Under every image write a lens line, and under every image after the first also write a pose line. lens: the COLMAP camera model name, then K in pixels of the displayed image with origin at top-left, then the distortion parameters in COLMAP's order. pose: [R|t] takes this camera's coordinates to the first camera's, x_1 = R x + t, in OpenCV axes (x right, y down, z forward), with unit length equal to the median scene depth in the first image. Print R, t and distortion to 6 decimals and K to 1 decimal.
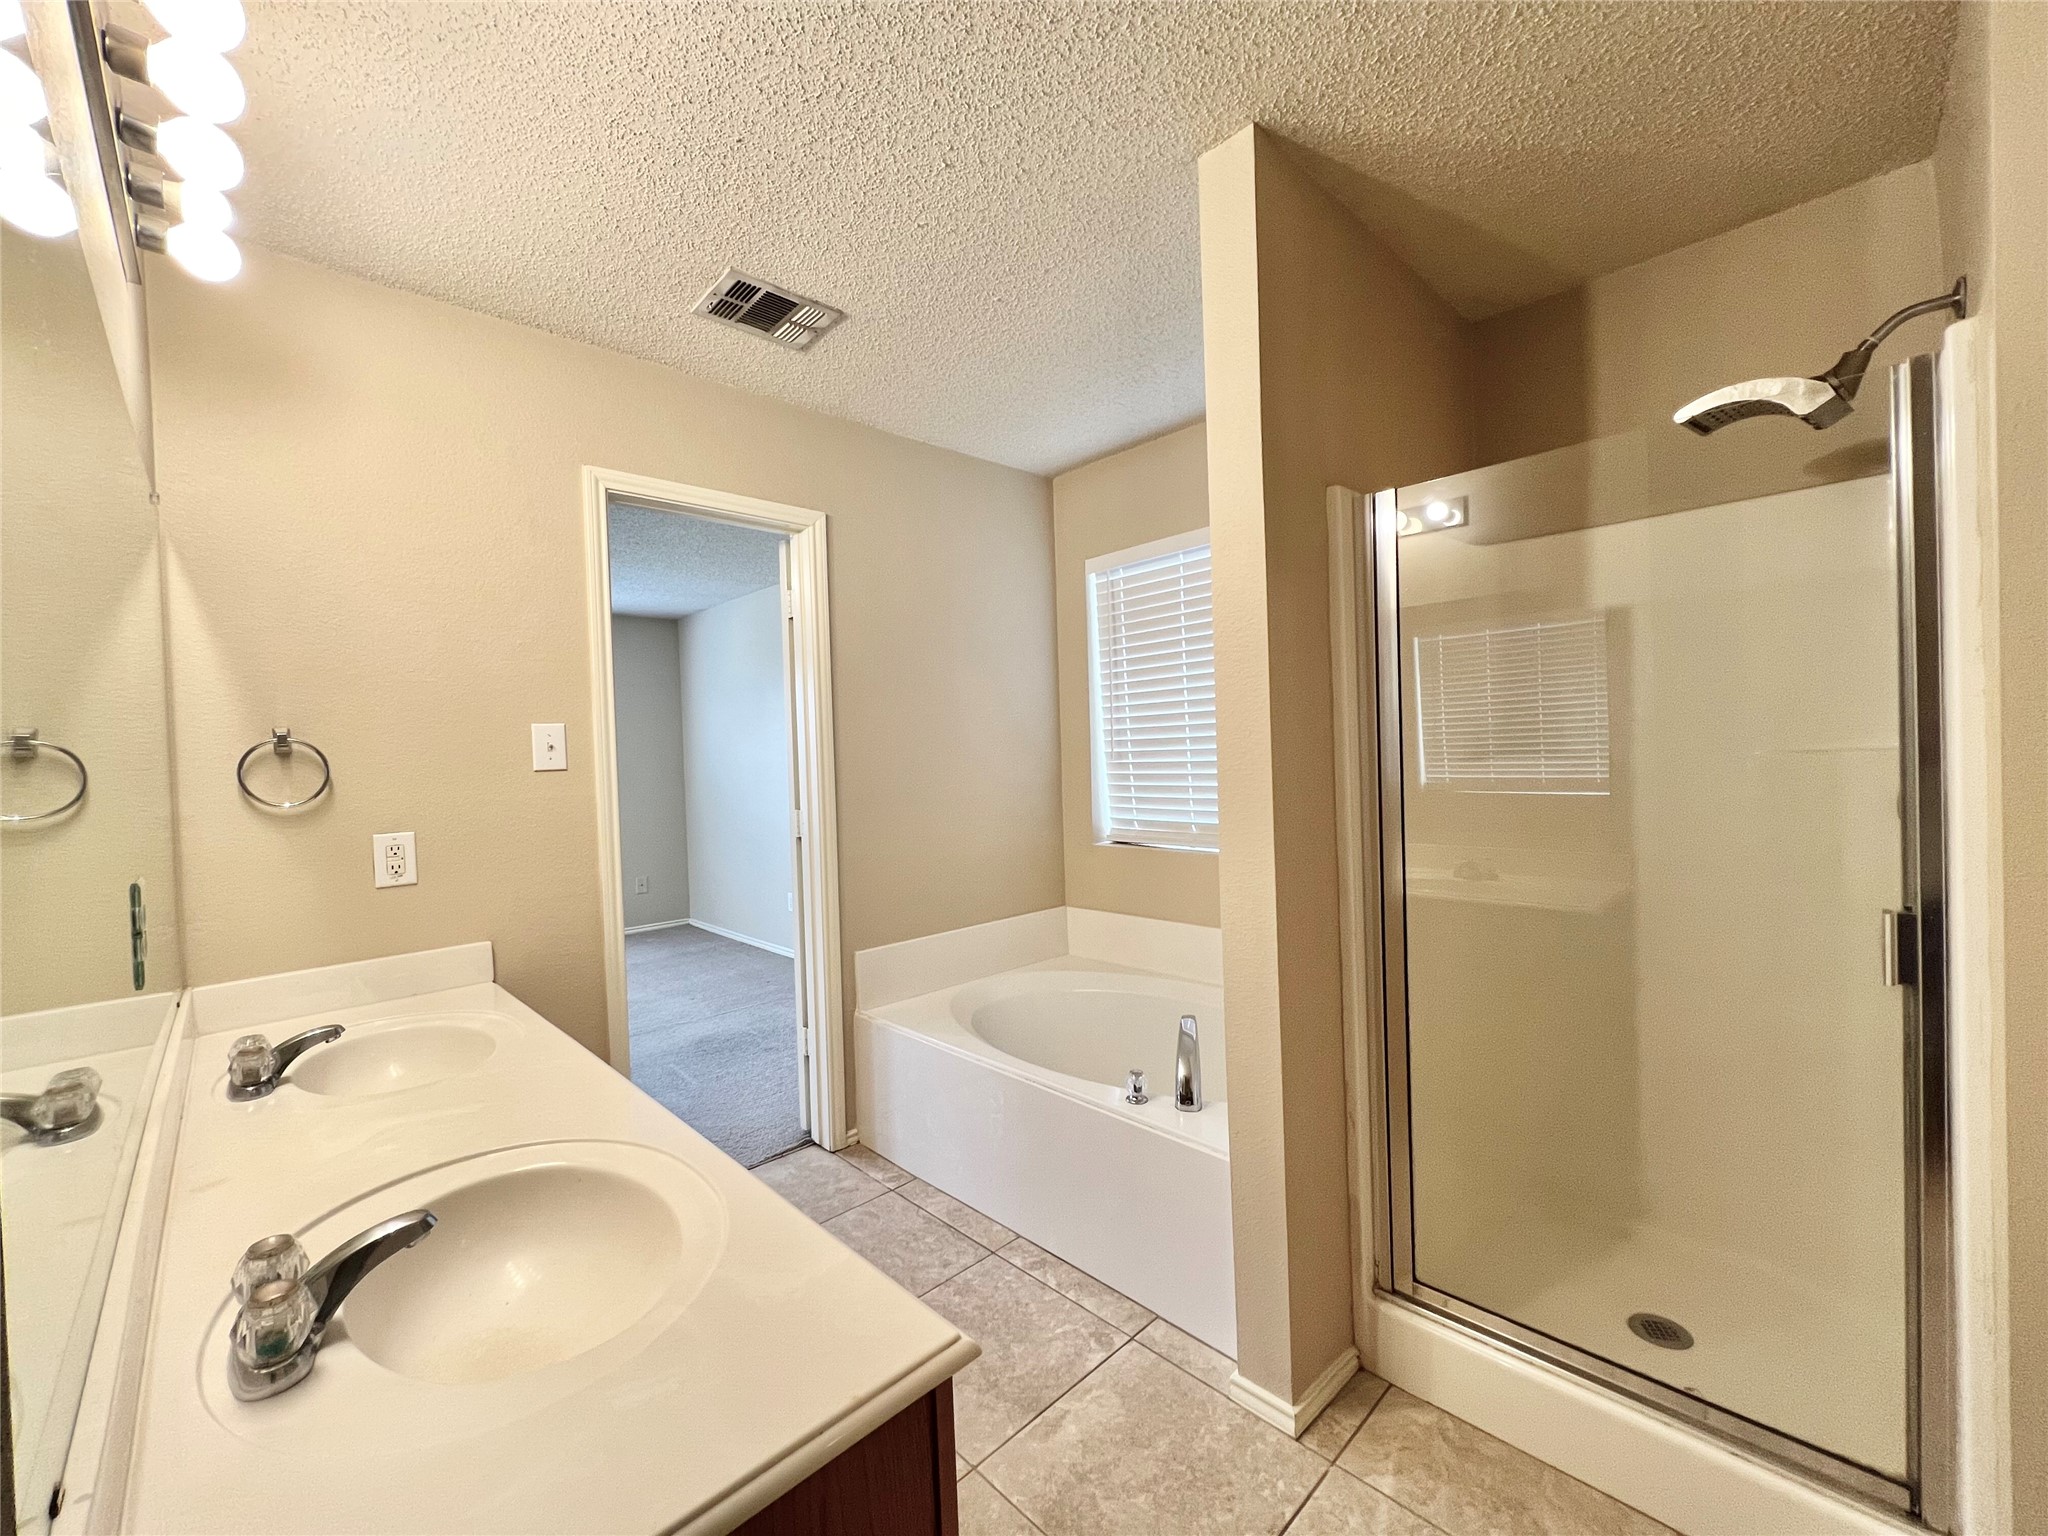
lens RADIAL K [[822.9, 0, 1017.0], [0, 822.9, 764.9], [0, 0, 1]] dist [-0.001795, 0.000954]
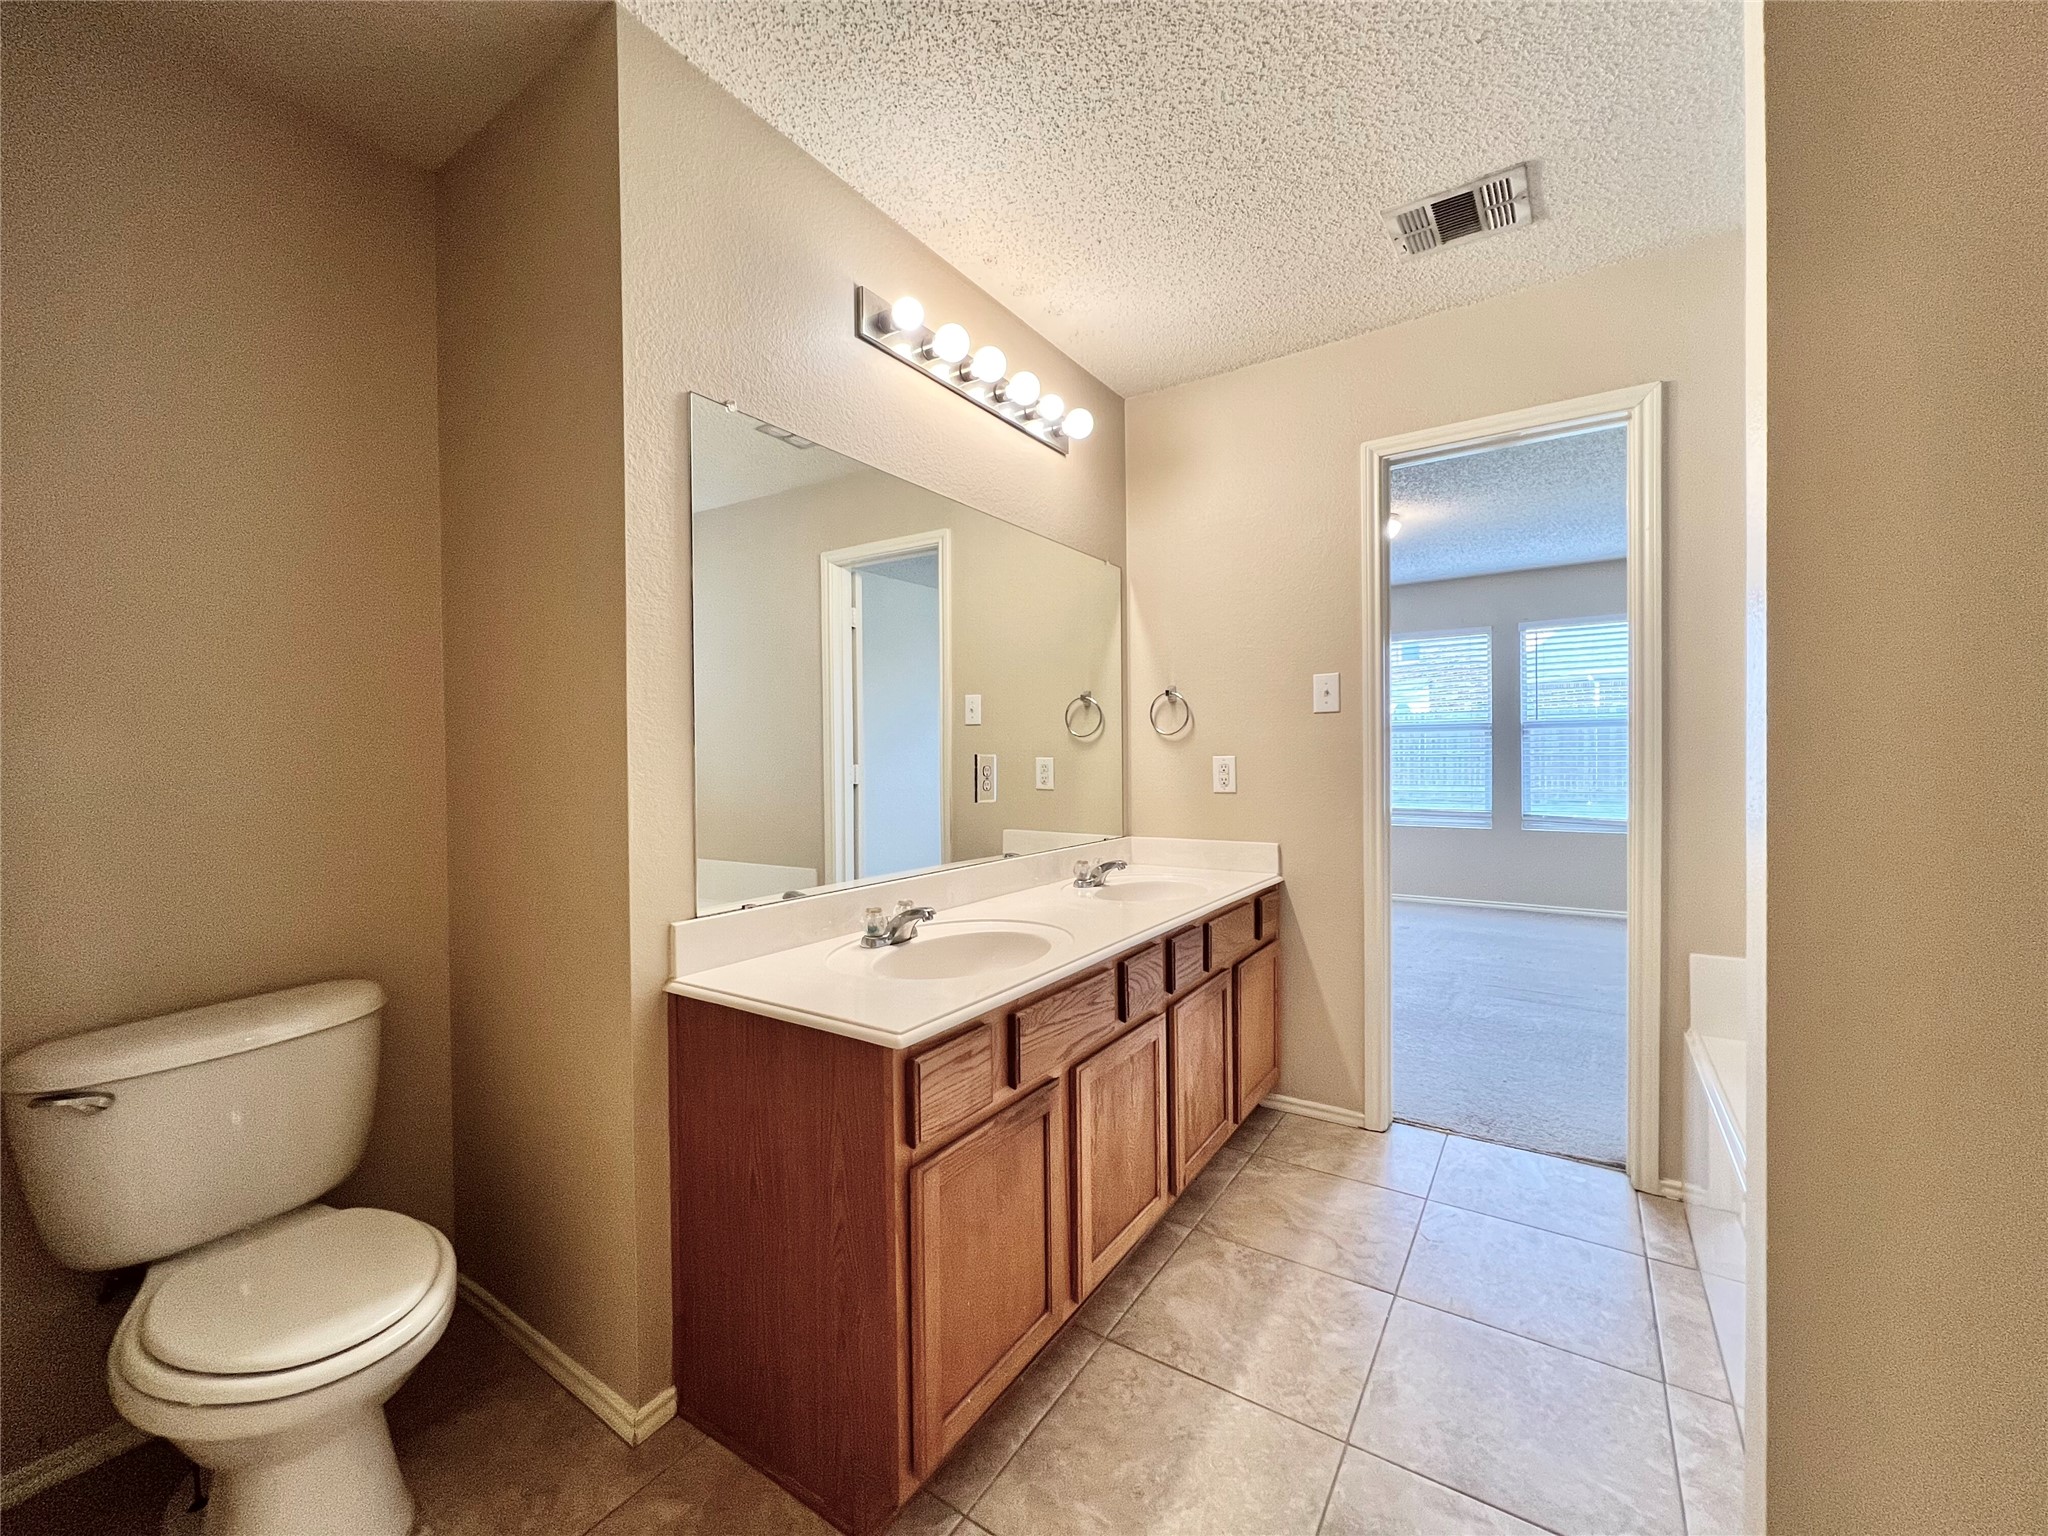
lens RADIAL K [[822.9, 0, 1022.5], [0, 822.9, 764.8], [0, 0, 1]] dist [-0.001795, 0.000954]
pose [[0.218968, 0.042820, -0.974792, 0.600511], [-0.010336, 0.999082, 0.041565, 0.044318], [0.975677, 0.000974, 0.219210, 0.355319]]
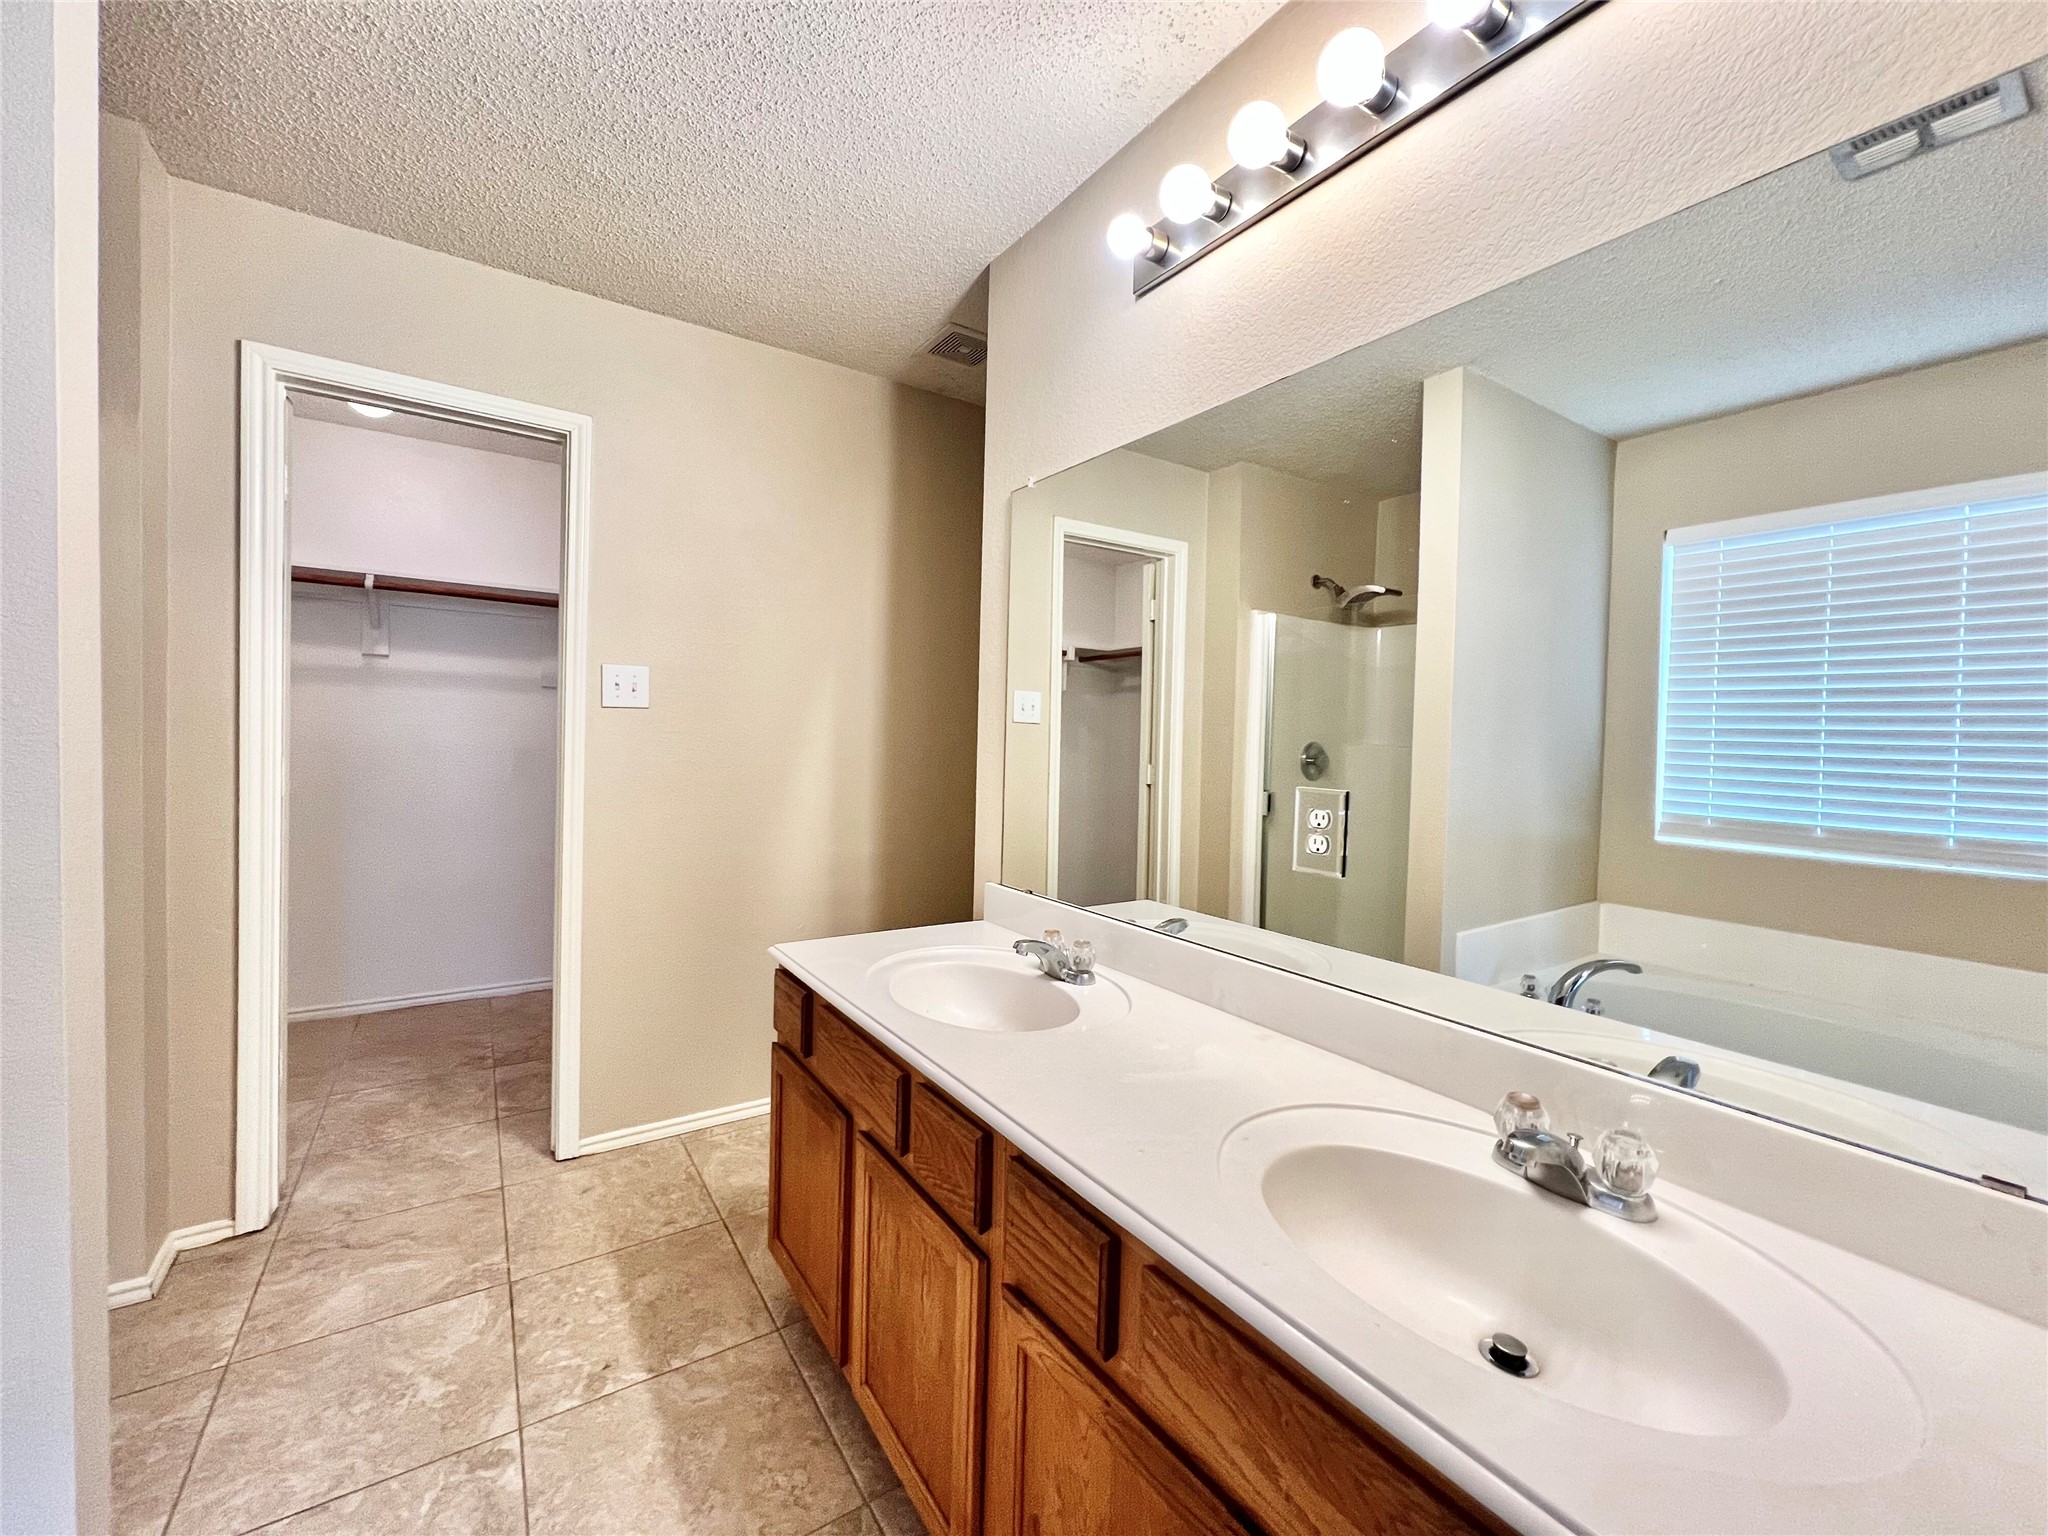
lens RADIAL K [[822.9, 0, 1017.4], [0, 822.9, 763.0], [0, 0, 1]] dist [-0.001795, 0.000954]
pose [[-0.984950, 0.004560, 0.172778, -0.478698], [0.011289, 0.999215, 0.037984, 0.029247], [-0.172469, 0.039363, -0.984228, 1.298655]]
